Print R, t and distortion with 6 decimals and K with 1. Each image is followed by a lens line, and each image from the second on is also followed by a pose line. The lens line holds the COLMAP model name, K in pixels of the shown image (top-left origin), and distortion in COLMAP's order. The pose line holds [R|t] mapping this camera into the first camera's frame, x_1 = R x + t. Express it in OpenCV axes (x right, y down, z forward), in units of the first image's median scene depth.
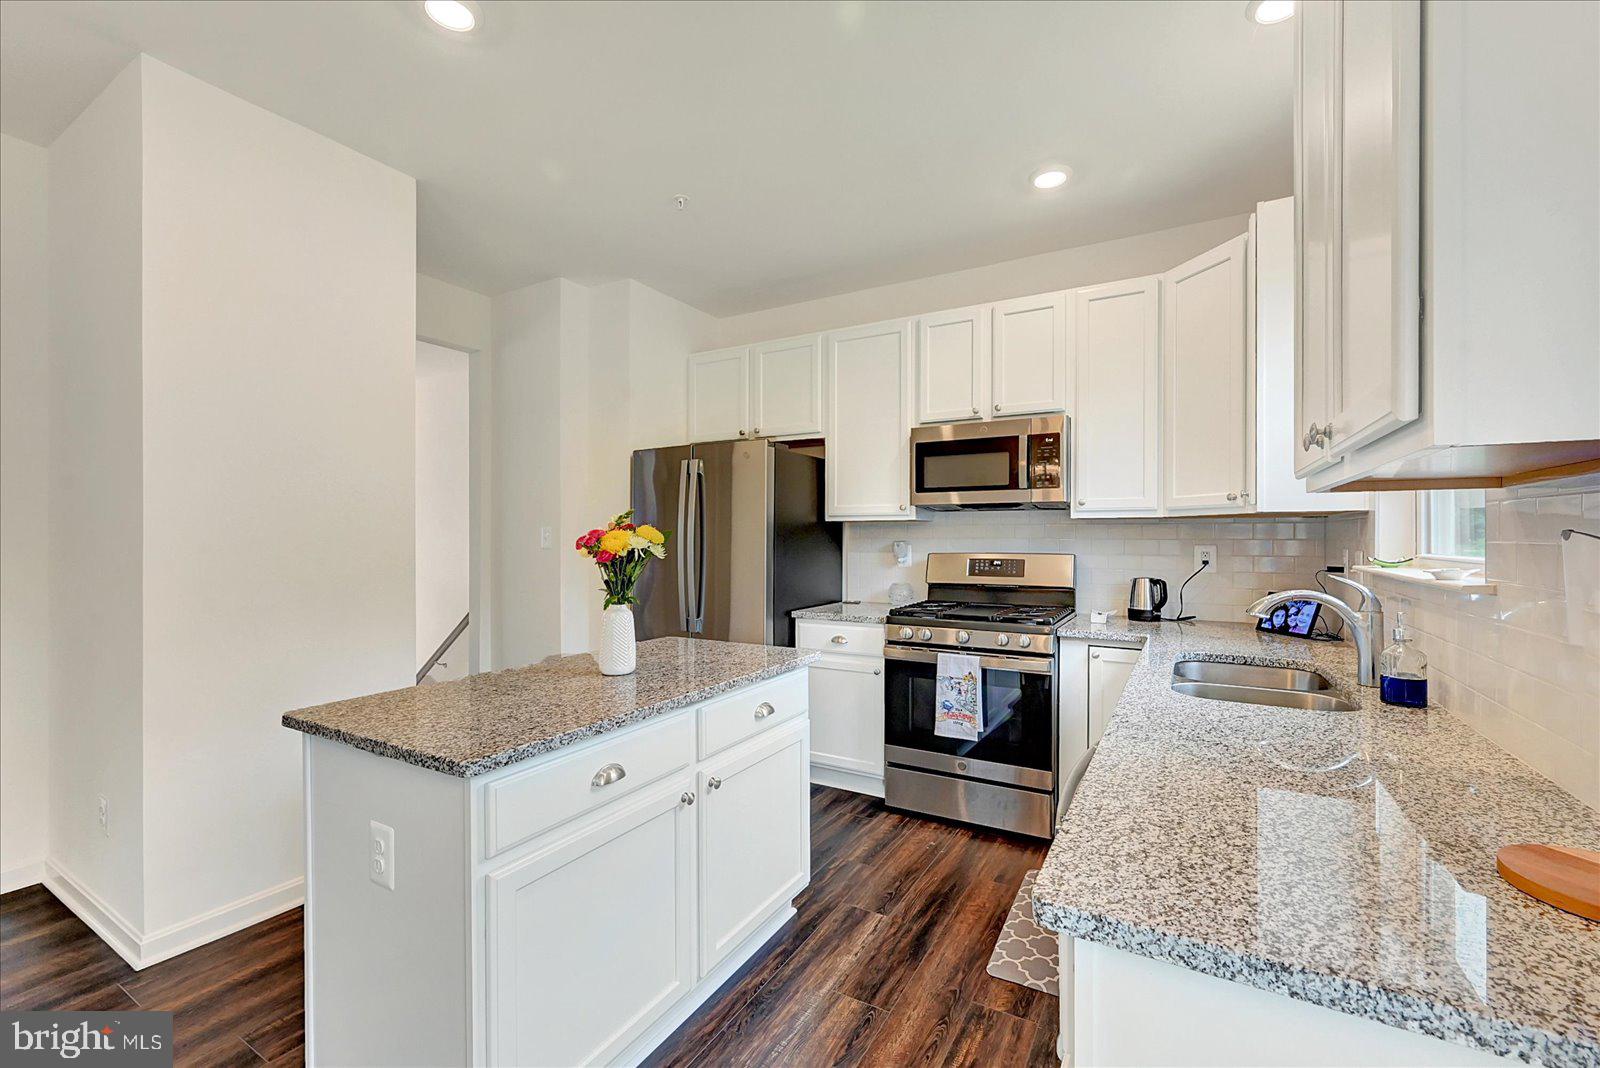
lens RADIAL K [[664.6, 0, 799.9], [0, 664.6, 530.0], [0, 0, 1]] dist [-0.005507, 0.000039]
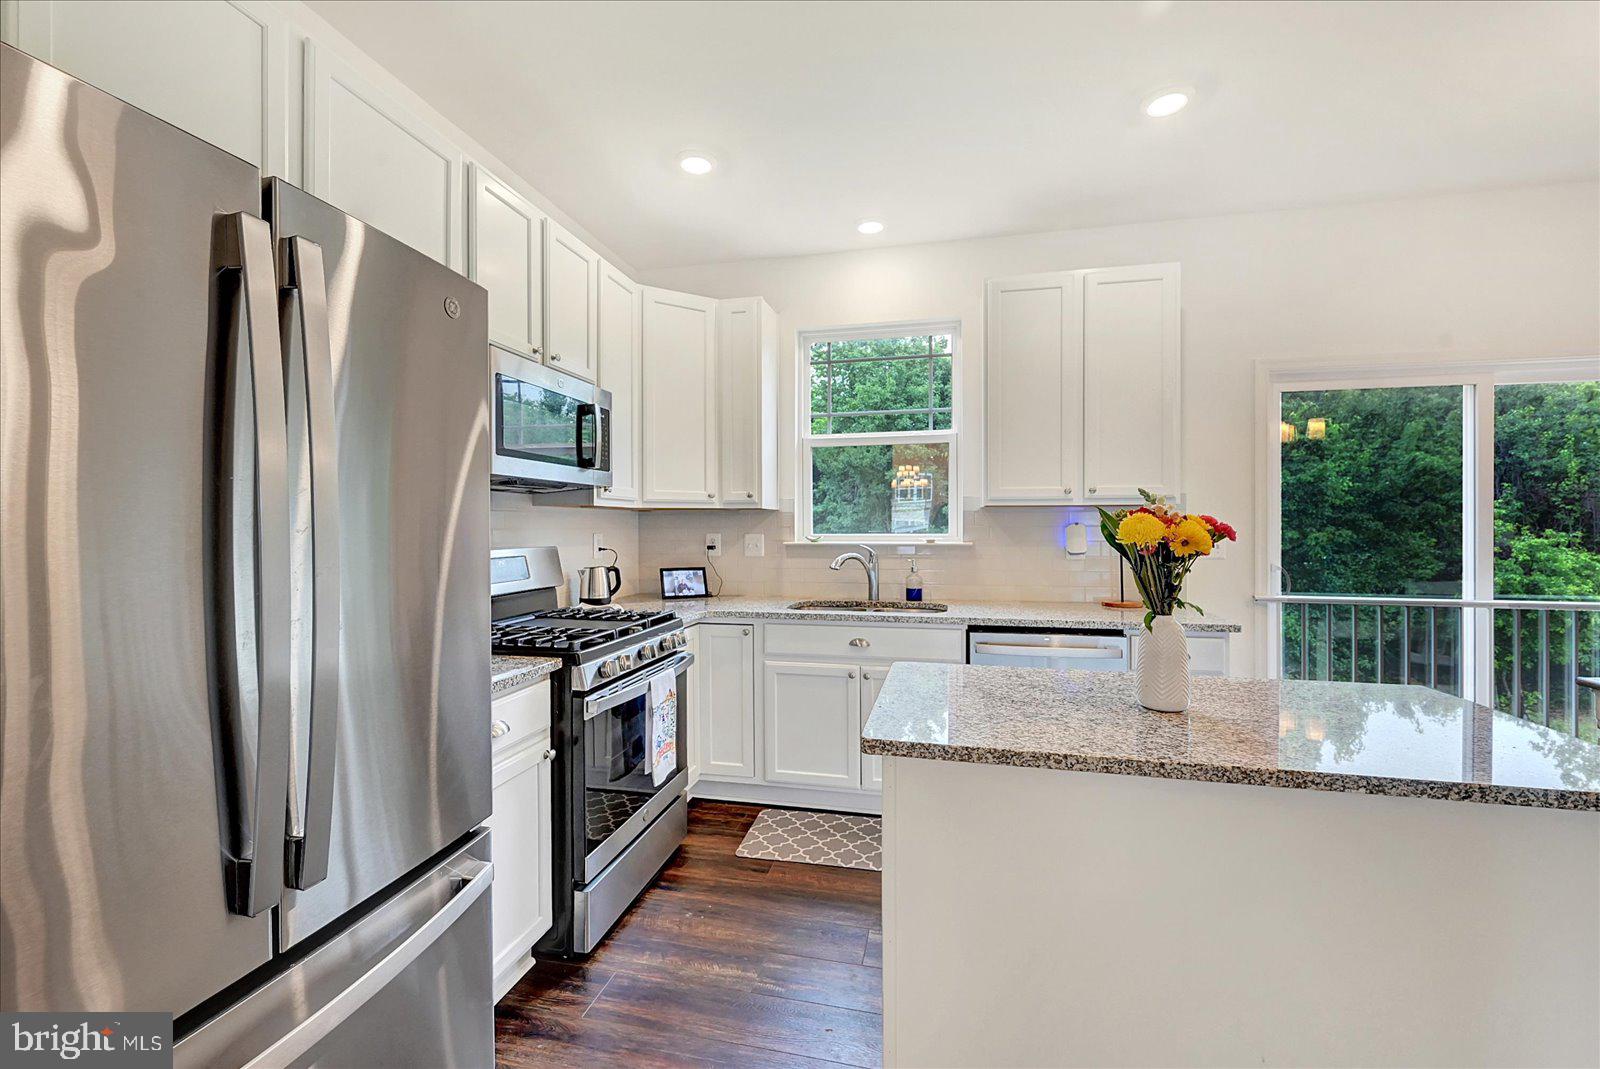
lens RADIAL K [[664.6, 0, 799.9], [0, 664.6, 530.5], [0, 0, 1]] dist [-0.005507, 0.000039]
pose [[-0.292109, -0.008434, 0.956348, -0.529320], [-0.006354, 0.999956, 0.006878, 0.008208], [-0.956364, -0.004067, -0.292150, 0.984131]]
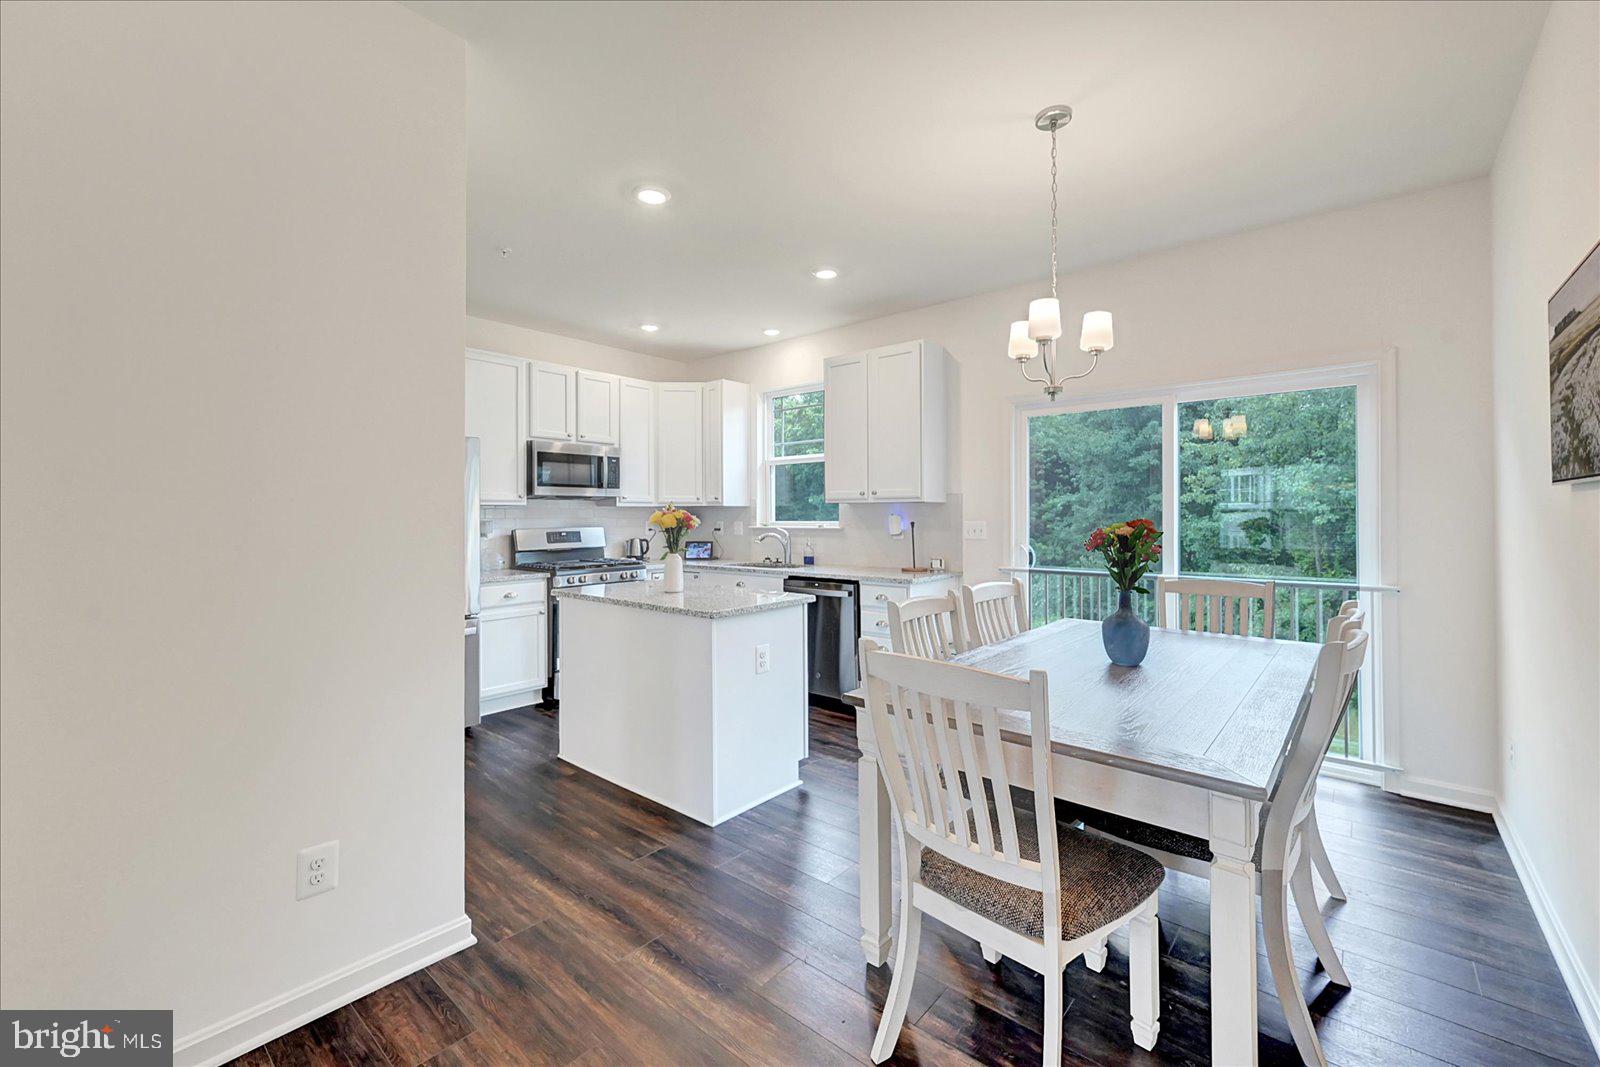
lens RADIAL K [[662.5, 0, 797.1], [0, 662.5, 511.3], [0, 0, 1]] dist [-0.092975, -0.000021]
pose [[0.184152, 0.004526, 0.982887, -1.188415], [-0.003785, 0.999985, -0.003896, 0.001602], [-0.982891, -0.003002, 0.184166, 0.212999]]
